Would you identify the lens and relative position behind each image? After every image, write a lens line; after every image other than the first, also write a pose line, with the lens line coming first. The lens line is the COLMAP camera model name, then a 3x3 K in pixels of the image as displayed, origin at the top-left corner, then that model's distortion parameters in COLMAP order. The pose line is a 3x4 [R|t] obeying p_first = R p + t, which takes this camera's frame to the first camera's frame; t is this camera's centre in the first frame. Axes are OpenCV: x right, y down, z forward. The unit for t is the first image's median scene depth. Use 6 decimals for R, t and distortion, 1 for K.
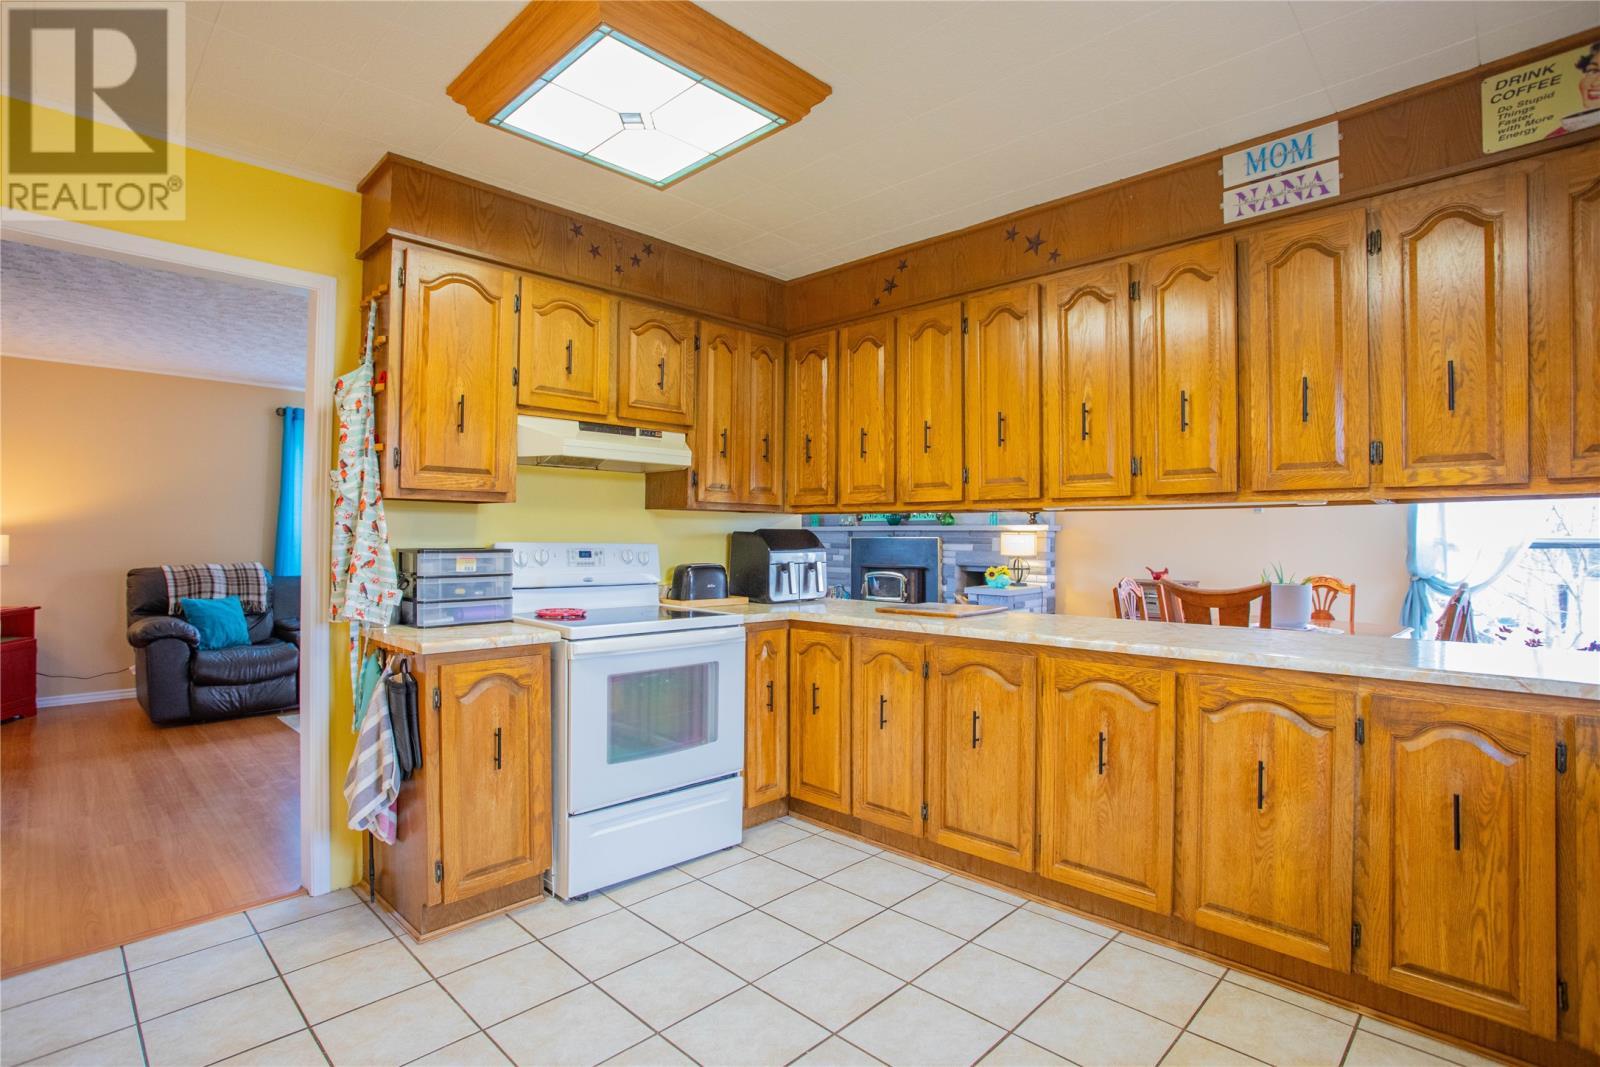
lens RADIAL K [[770.8, 0, 834.3], [0, 770.8, 524.4], [0, 0, 1]] dist [-0.047581, 0.008721]
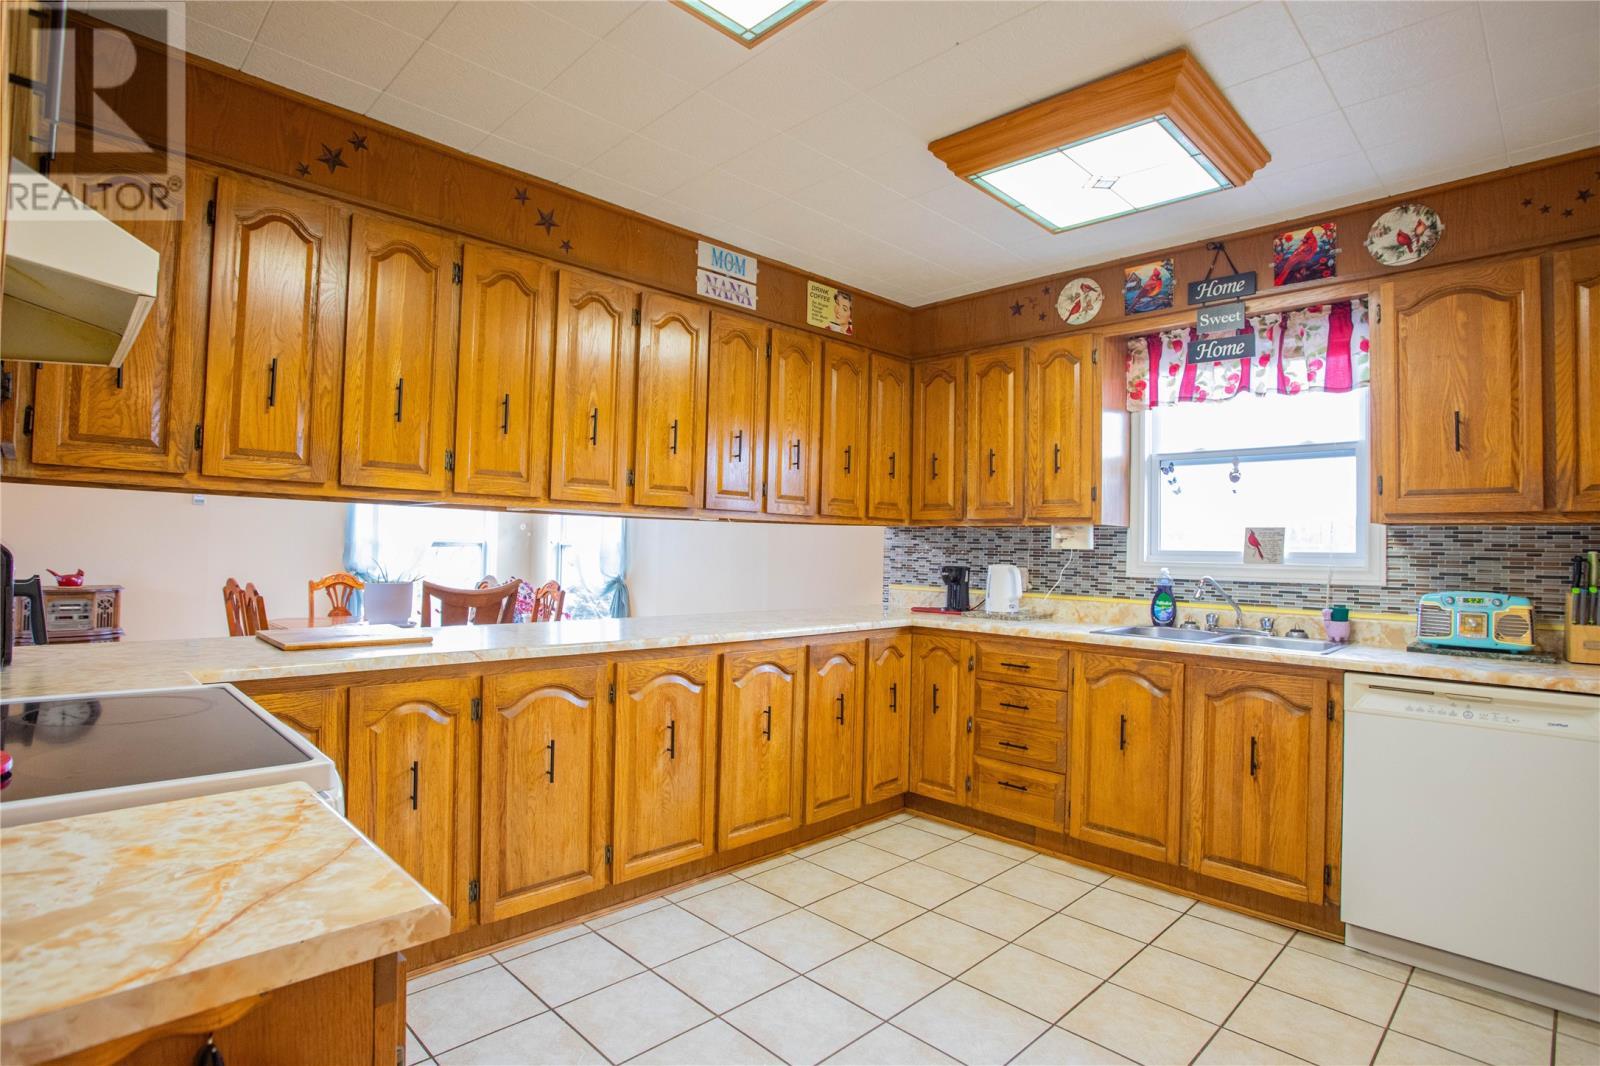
lens RADIAL K [[770.8, 0, 779.0], [0, 770.8, 525.8], [0, 0, 1]] dist [-0.047581, 0.008721]
pose [[0.088484, 0.026633, 0.995721, -0.709200], [-0.039388, 0.998954, -0.023219, 0.010702], [-0.995299, -0.037165, 0.089441, 0.717721]]
